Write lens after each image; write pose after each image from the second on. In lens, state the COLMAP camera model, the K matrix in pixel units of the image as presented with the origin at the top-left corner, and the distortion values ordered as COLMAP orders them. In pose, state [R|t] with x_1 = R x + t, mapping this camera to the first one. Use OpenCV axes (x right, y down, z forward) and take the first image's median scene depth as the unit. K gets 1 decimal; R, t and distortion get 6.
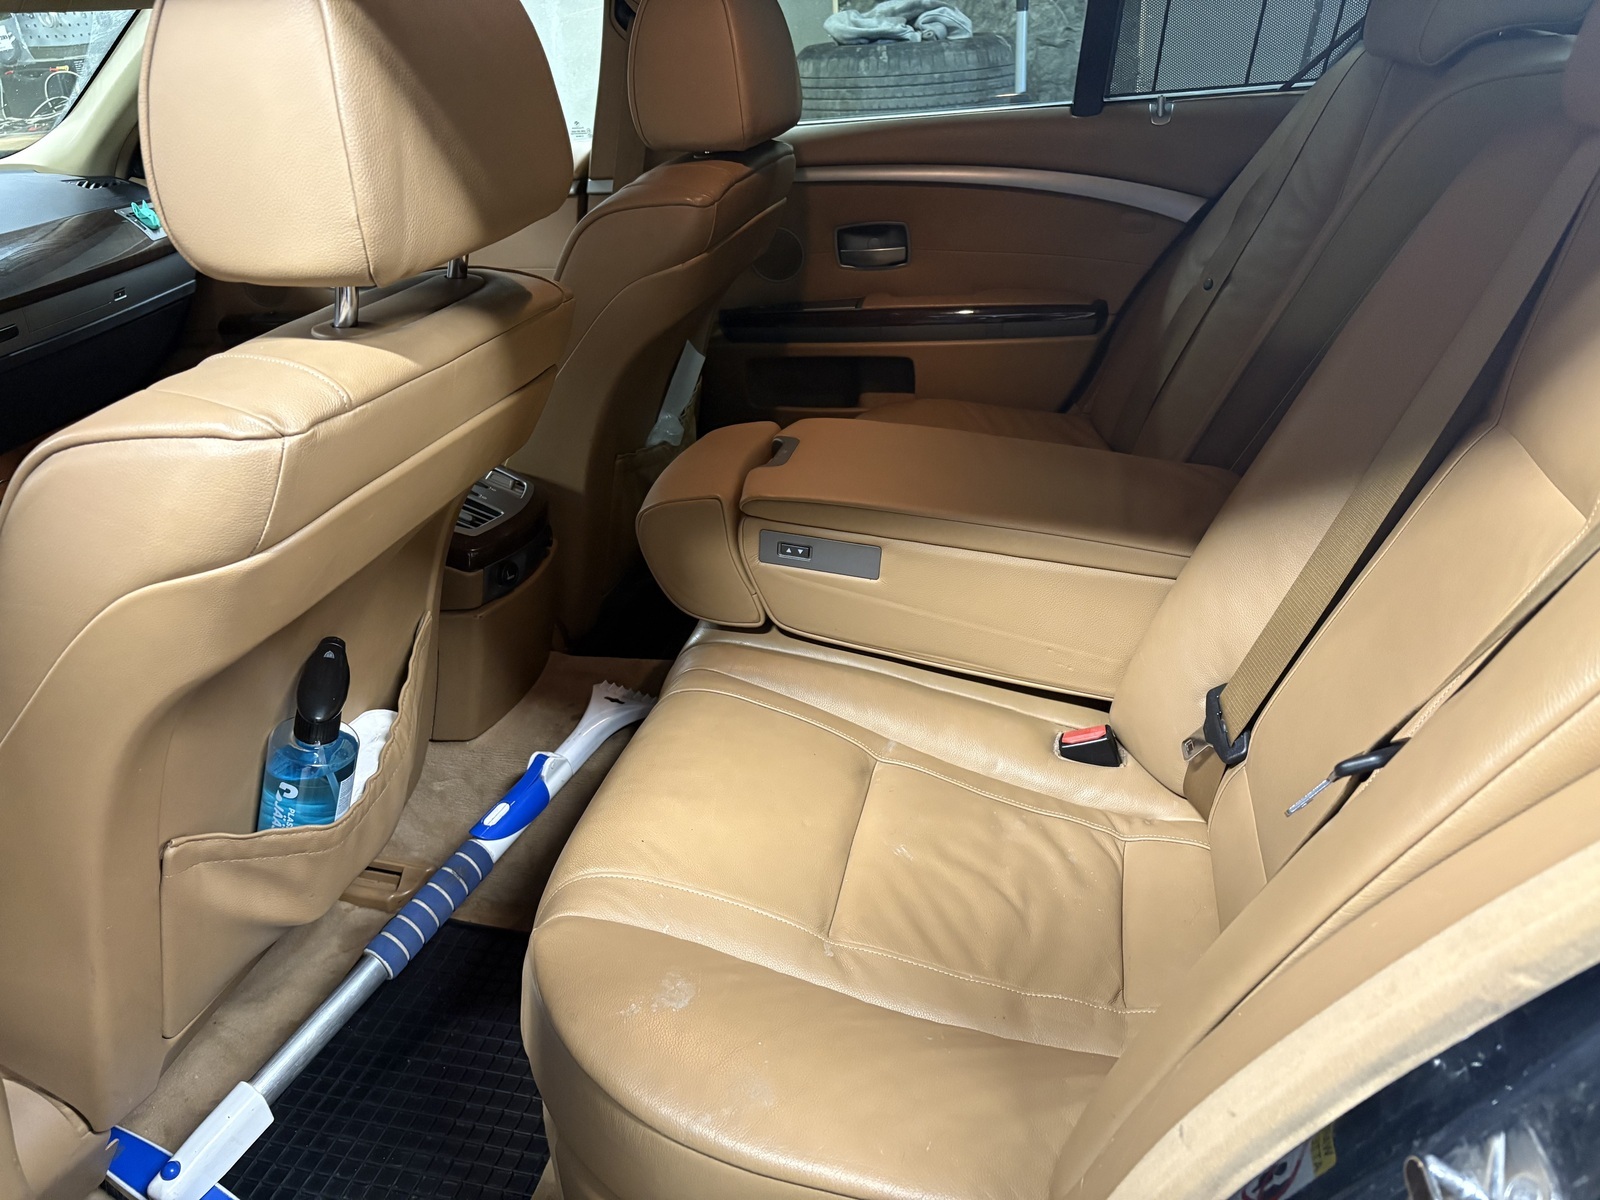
lens RADIAL K [[1217.6, 0, 804.0], [0, 1217.6, 595.5], [0, 0, 1]] dist [0.022493, -0.019956]
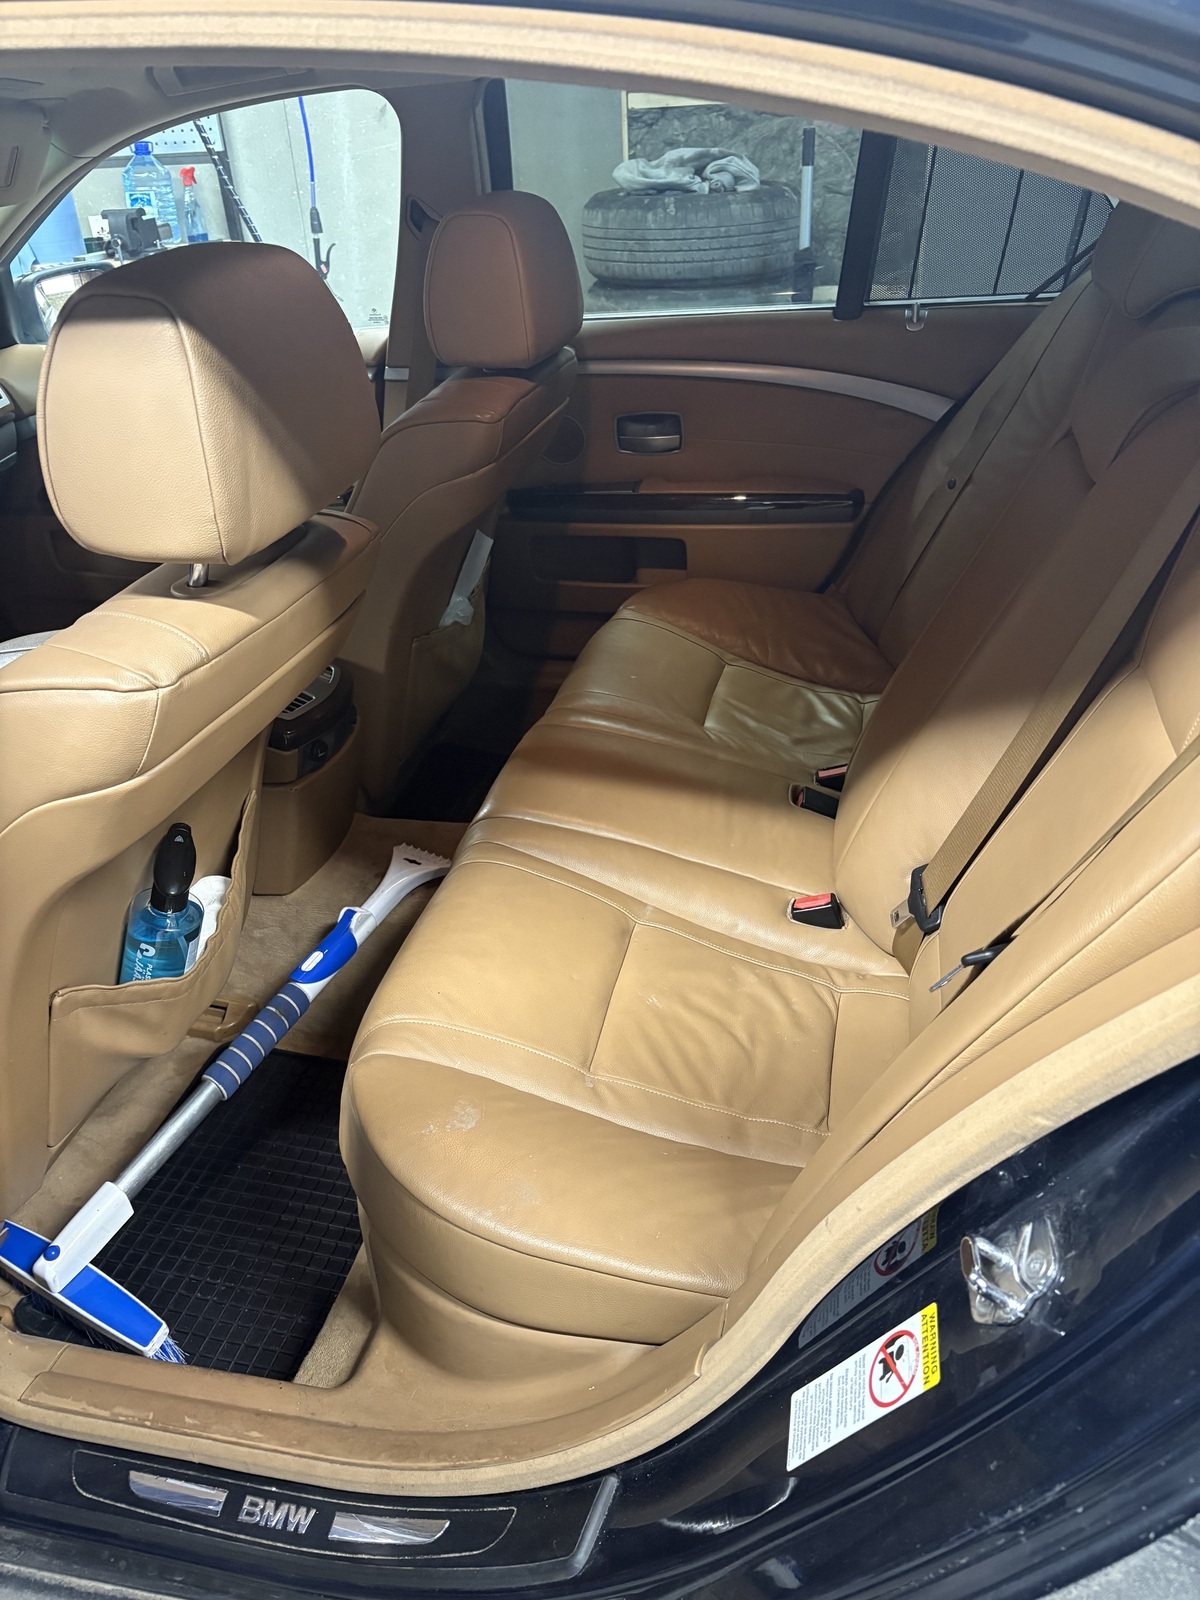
lens RADIAL K [[1217.6, 0, 600.5], [0, 1217.6, 802.5], [0, 0, 1]] dist [0.022493, -0.019956]
pose [[0.999927, 0.010618, 0.005751, 0.019159], [-0.011004, 0.997347, 0.071961, -0.071109], [-0.004971, -0.072019, 0.997391, -0.184621]]
